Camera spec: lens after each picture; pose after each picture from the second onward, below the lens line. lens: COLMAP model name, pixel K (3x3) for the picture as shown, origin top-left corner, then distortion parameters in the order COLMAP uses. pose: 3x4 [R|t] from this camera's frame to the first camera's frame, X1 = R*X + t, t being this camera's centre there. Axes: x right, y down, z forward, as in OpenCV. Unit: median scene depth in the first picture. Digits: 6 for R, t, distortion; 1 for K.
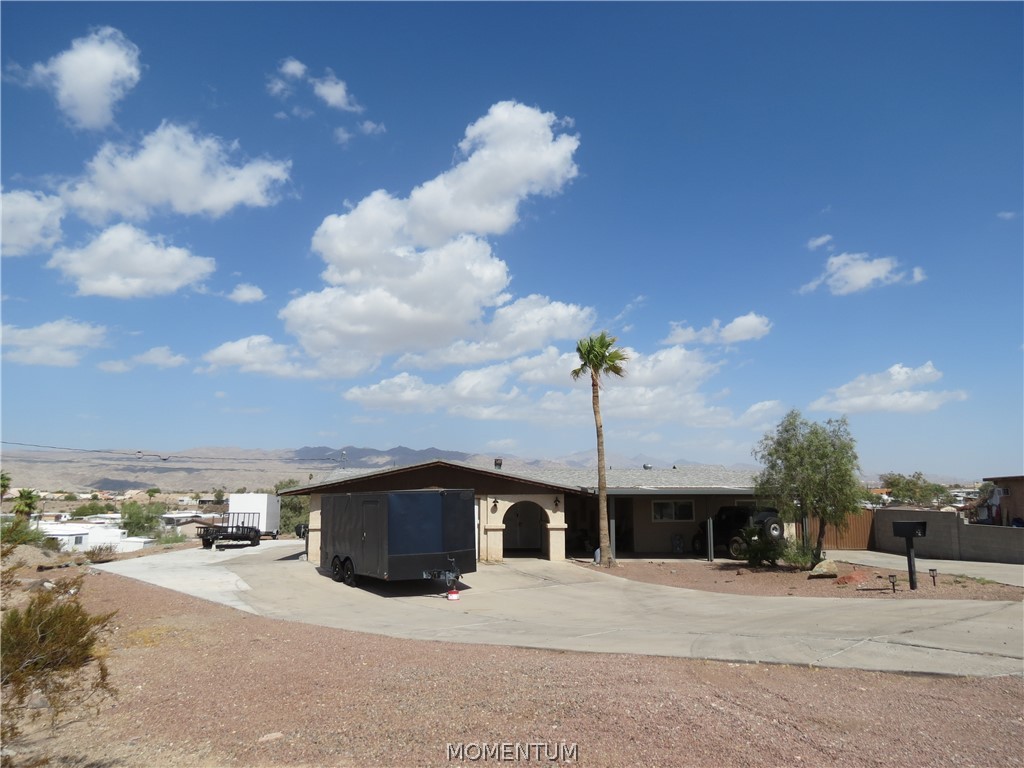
lens RADIAL K [[759.1, 0, 512.0], [0, 759.1, 384.0], [0, 0, 1]] dist [-0.008812, -0.001688]
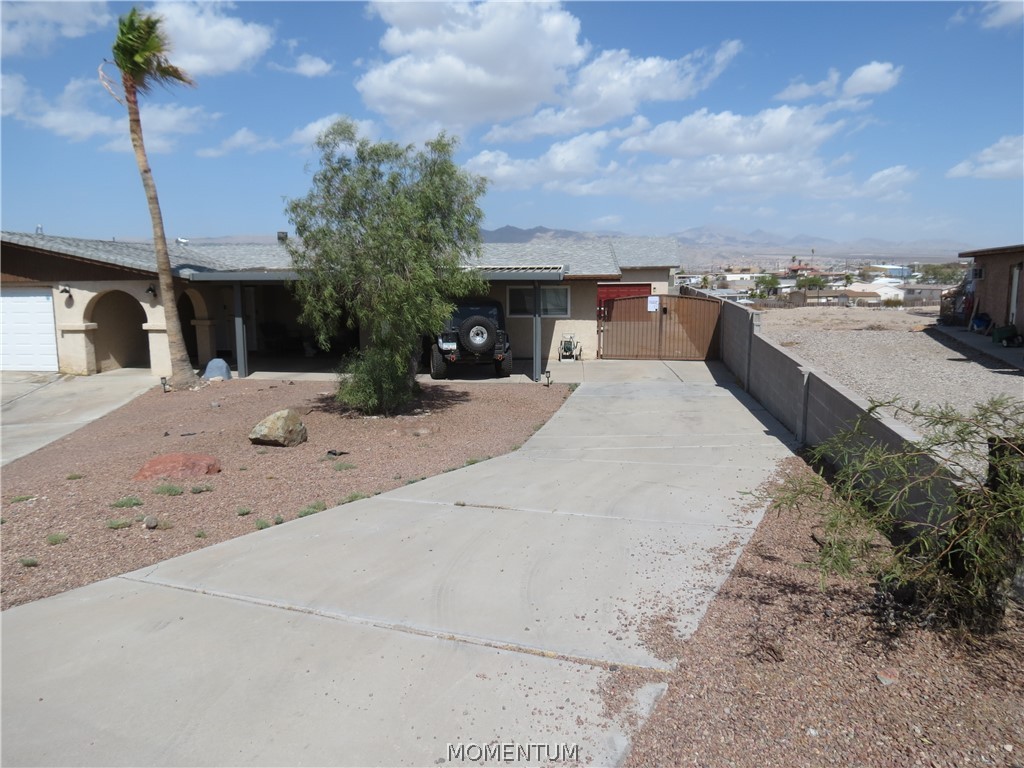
lens RADIAL K [[728.5, 0, 512.0], [0, 728.5, 384.0], [0, 0, 1]] dist [-0.022032, -0.004158]
pose [[0.982007, 0.024942, -0.187189, 0.071034], [0.030645, 0.957053, 0.288289, 0.008327], [0.186340, -0.288838, 0.939069, 0.061628]]
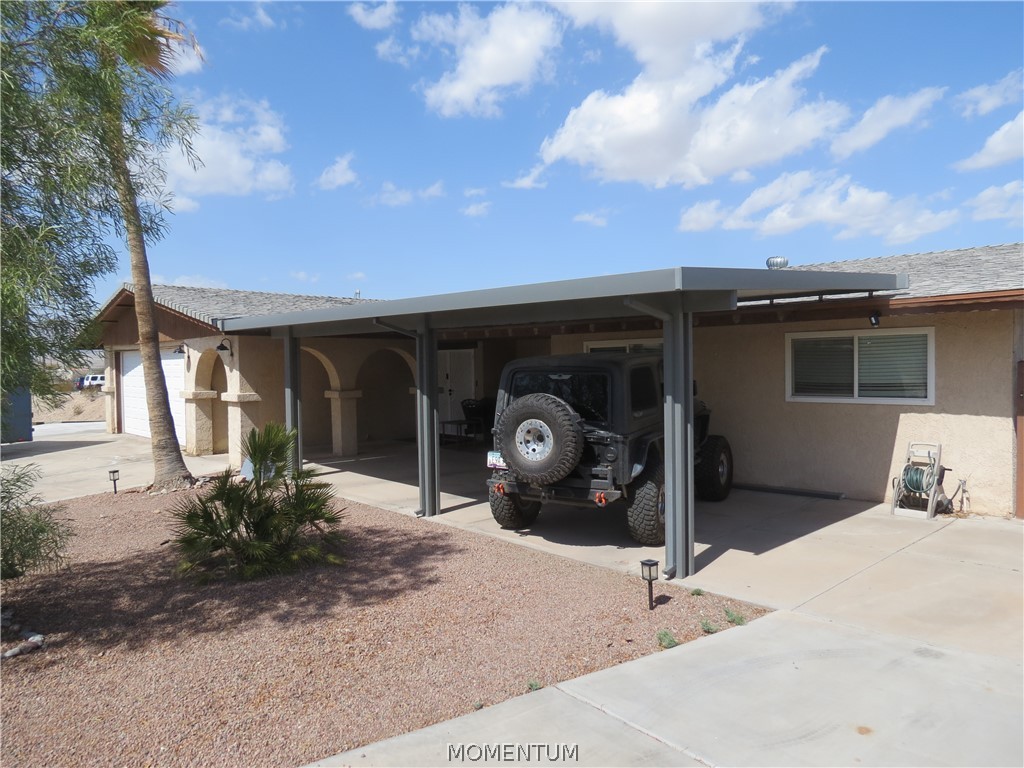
lens RADIAL K [[728.5, 0, 512.0], [0, 728.5, 384.0], [0, 0, 1]] dist [-0.022032, -0.004158]
pose [[0.601072, 0.017587, -0.799001, 0.078973], [0.130462, 0.984188, 0.119807, 0.020752], [0.788474, -0.176251, 0.589274, 0.123620]]
